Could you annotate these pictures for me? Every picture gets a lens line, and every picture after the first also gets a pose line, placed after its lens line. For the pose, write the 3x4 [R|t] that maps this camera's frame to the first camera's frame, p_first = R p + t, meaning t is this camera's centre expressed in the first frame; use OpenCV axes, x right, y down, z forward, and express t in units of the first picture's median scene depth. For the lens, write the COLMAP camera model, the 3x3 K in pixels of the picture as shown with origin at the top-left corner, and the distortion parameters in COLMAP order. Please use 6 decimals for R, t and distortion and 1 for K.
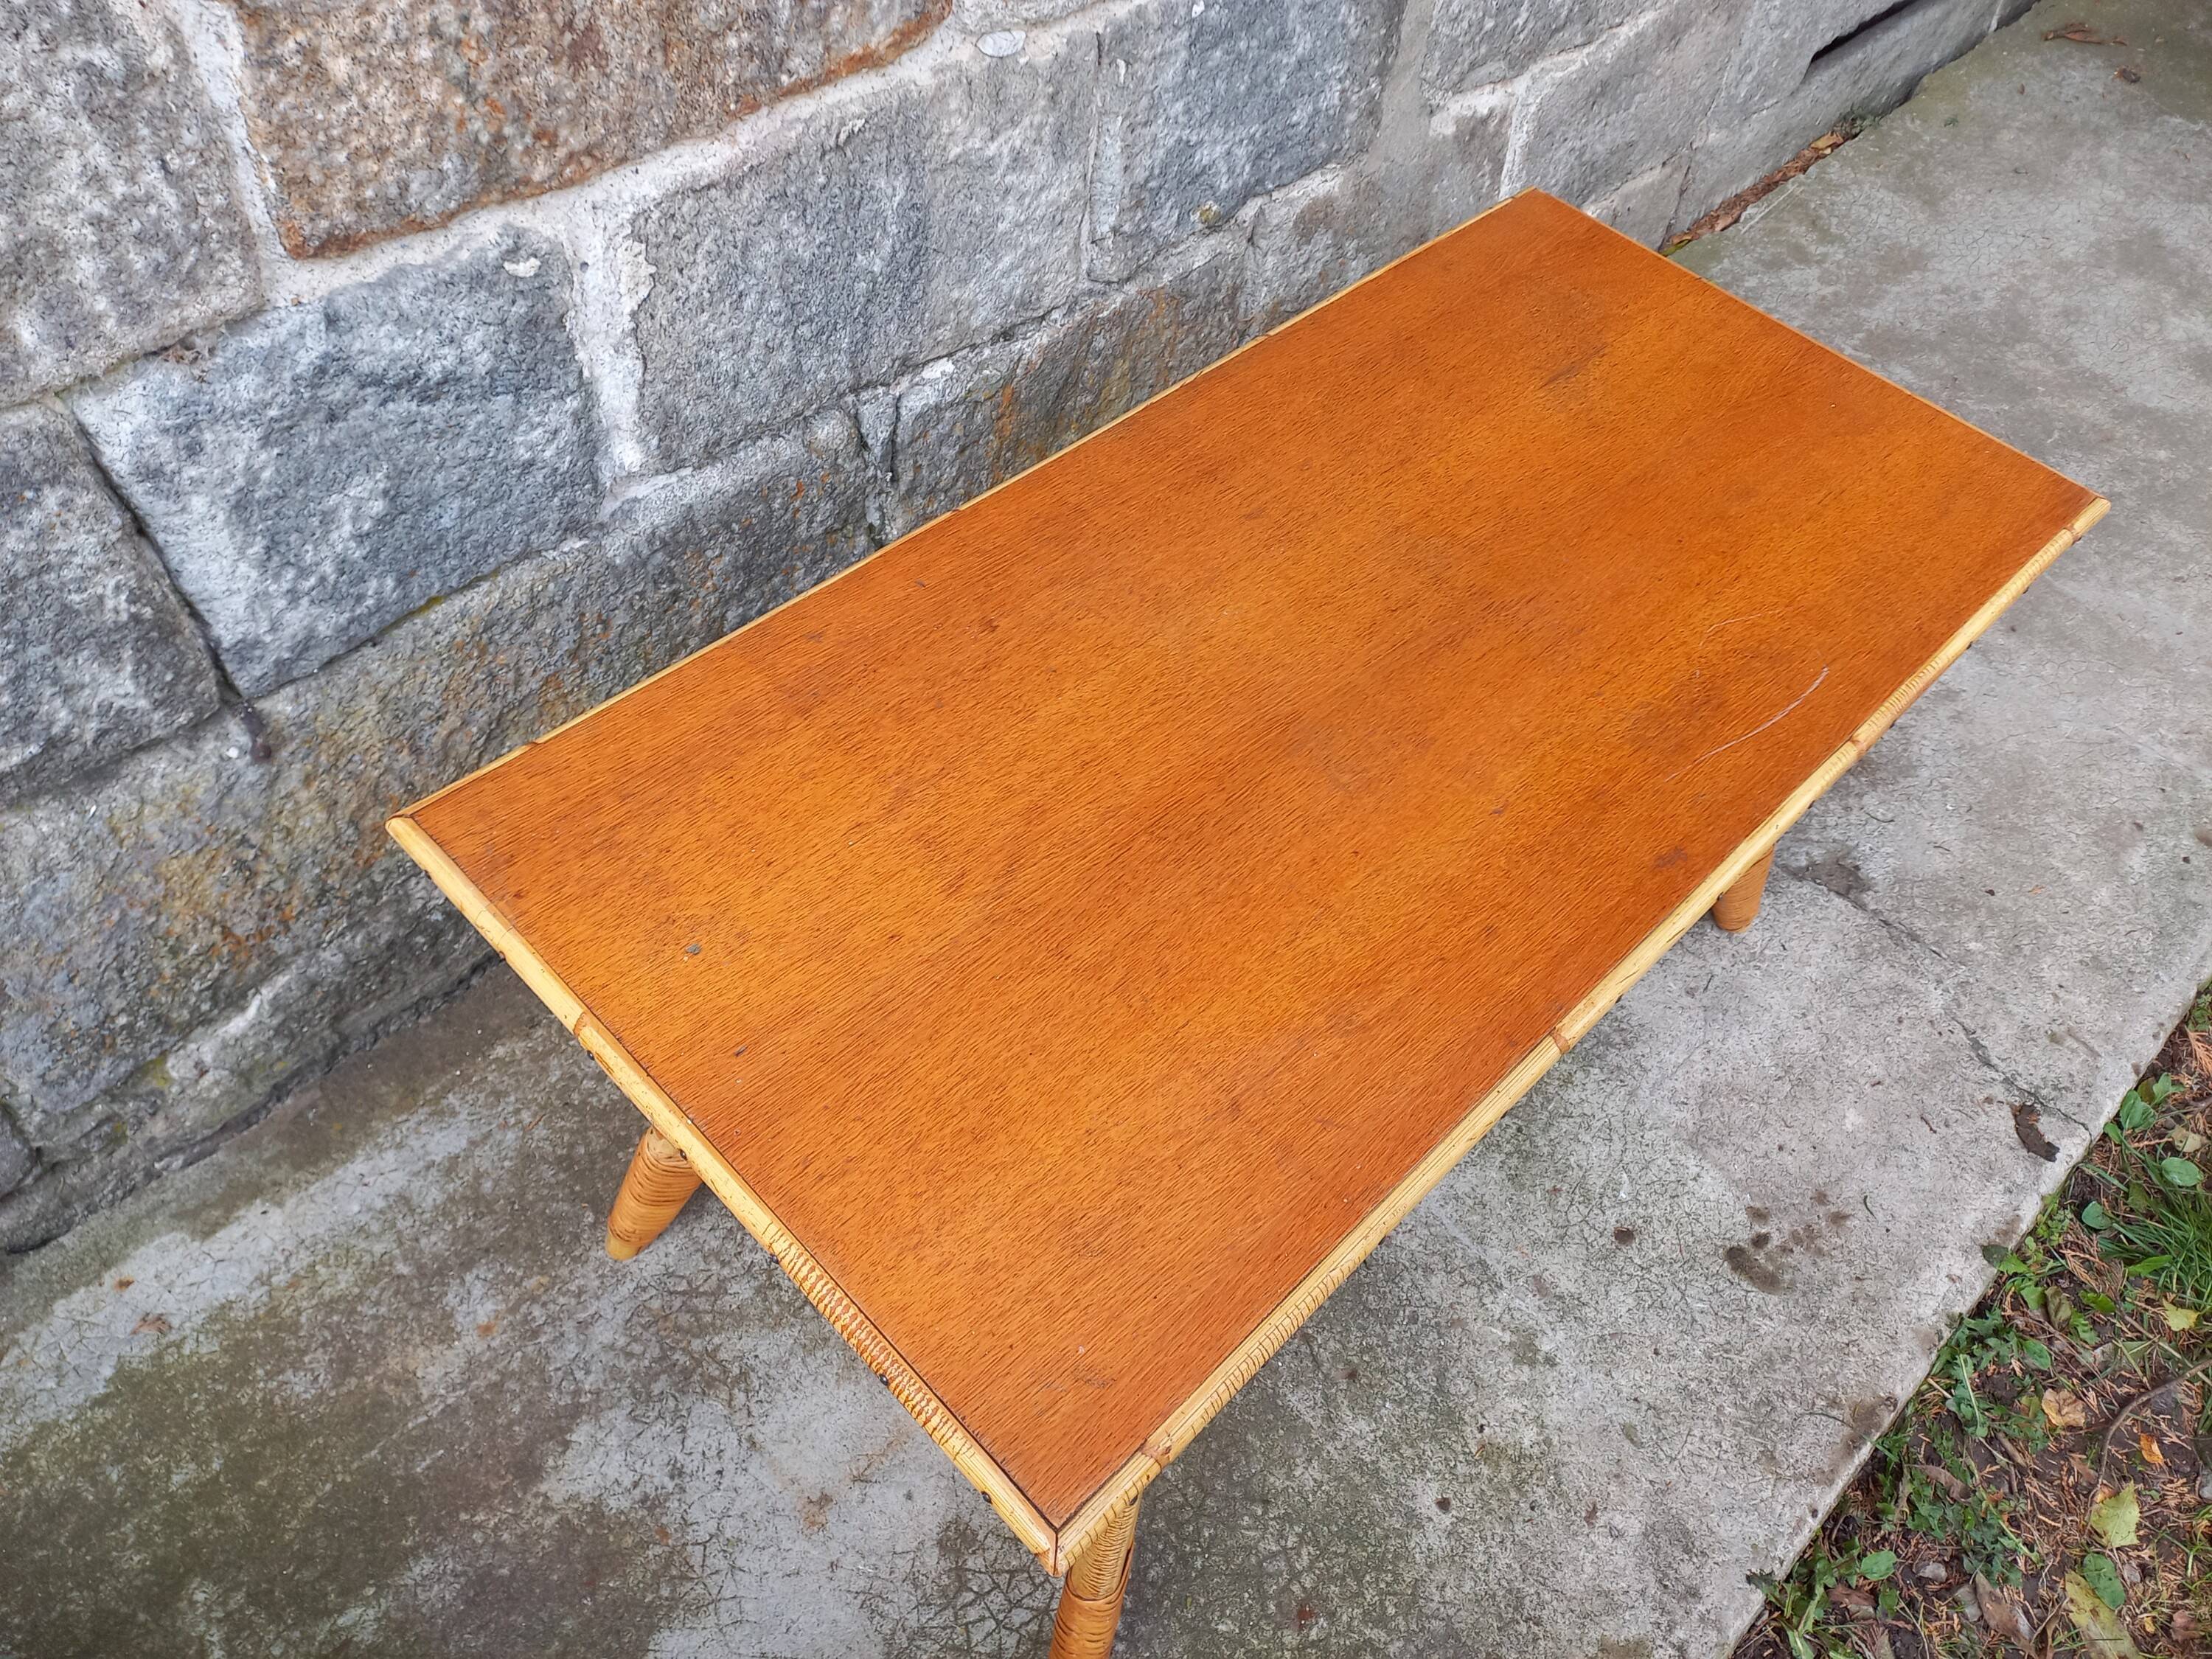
lens RADIAL K [[1641.1, 0, 1092.7], [0, 1641.1, 839.1], [0, 0, 1]] dist [0.025776, 0.006917]
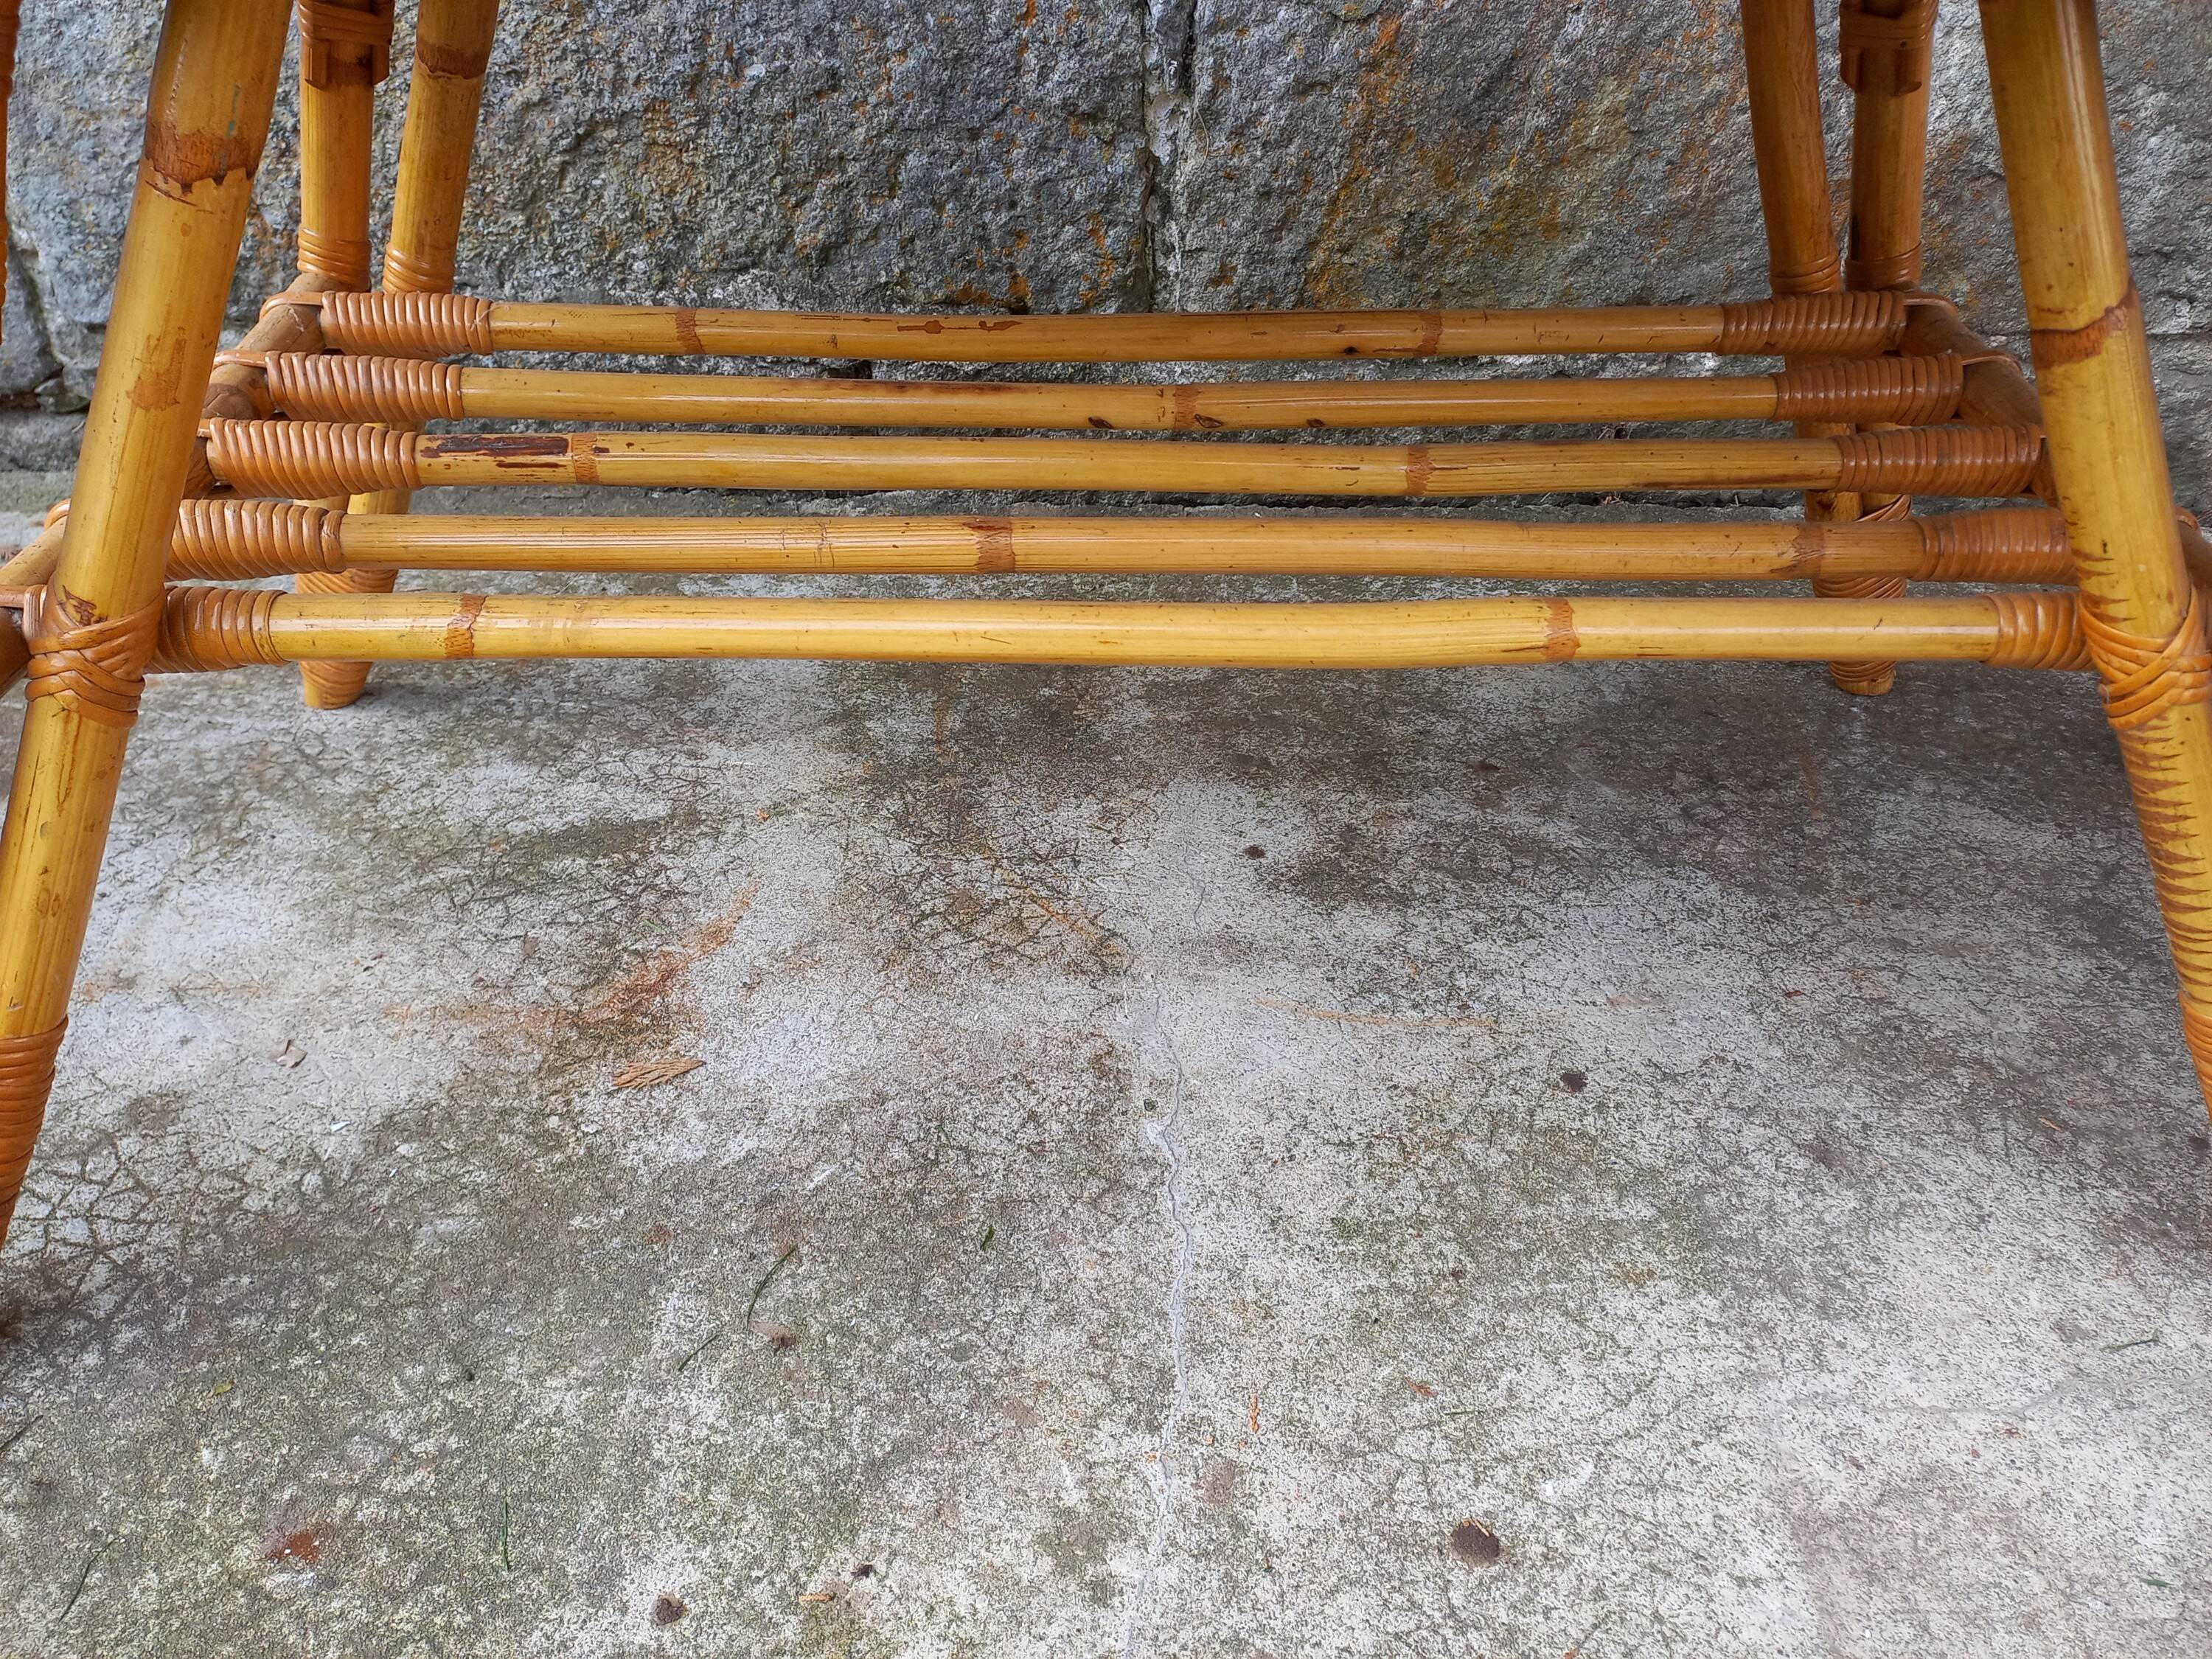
lens RADIAL K [[1636.9, 0, 1086.0], [0, 1636.9, 844.9], [0, 0, 1]] dist [0.050451, -0.027078]
pose [[0.703622, 0.358569, -0.613469, 0.522255], [-0.521549, 0.846963, -0.103149, 0.212416], [0.482600, 0.392532, 0.782953, 0.623181]]
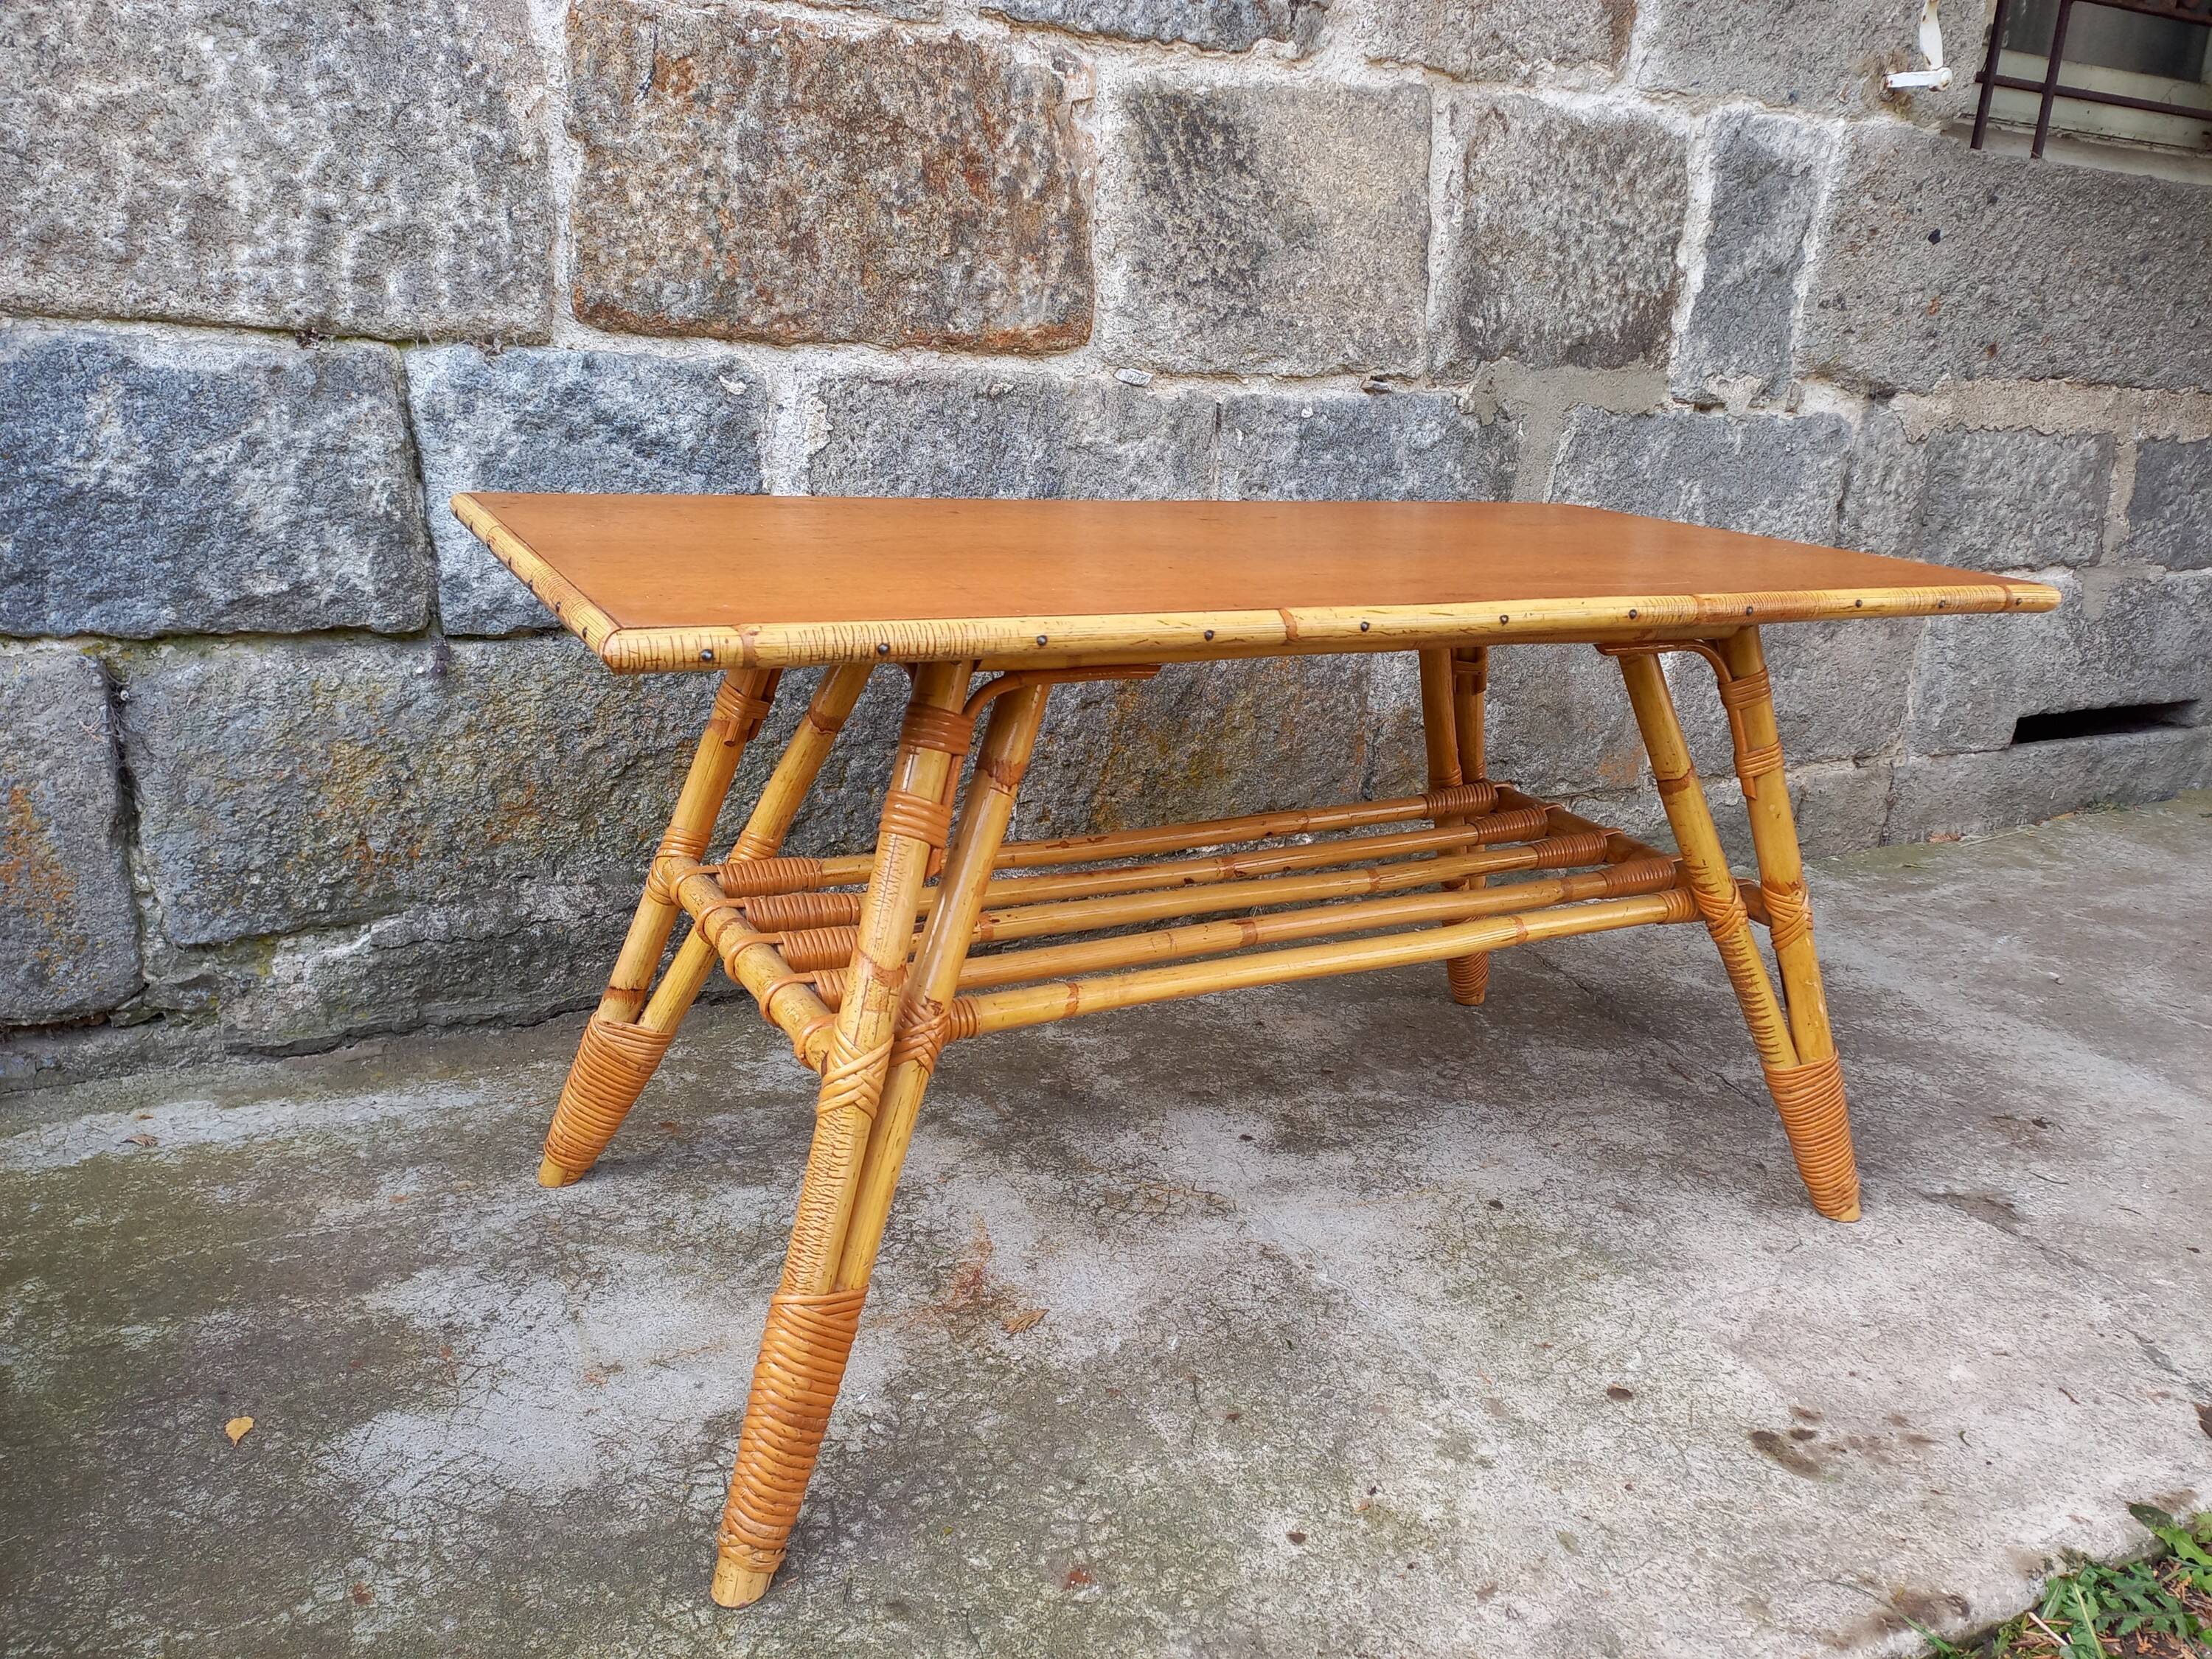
lens RADIAL K [[1616.0, 0, 1105.2], [0, 1616.0, 859.6], [0, 0, 1]] dist [0.086580, -0.092044]
pose [[0.955832, 0.053081, -0.289082, 0.346525], [-0.210277, 0.810690, -0.546412, 0.608454], [0.205352, 0.583065, 0.786044, 0.170405]]
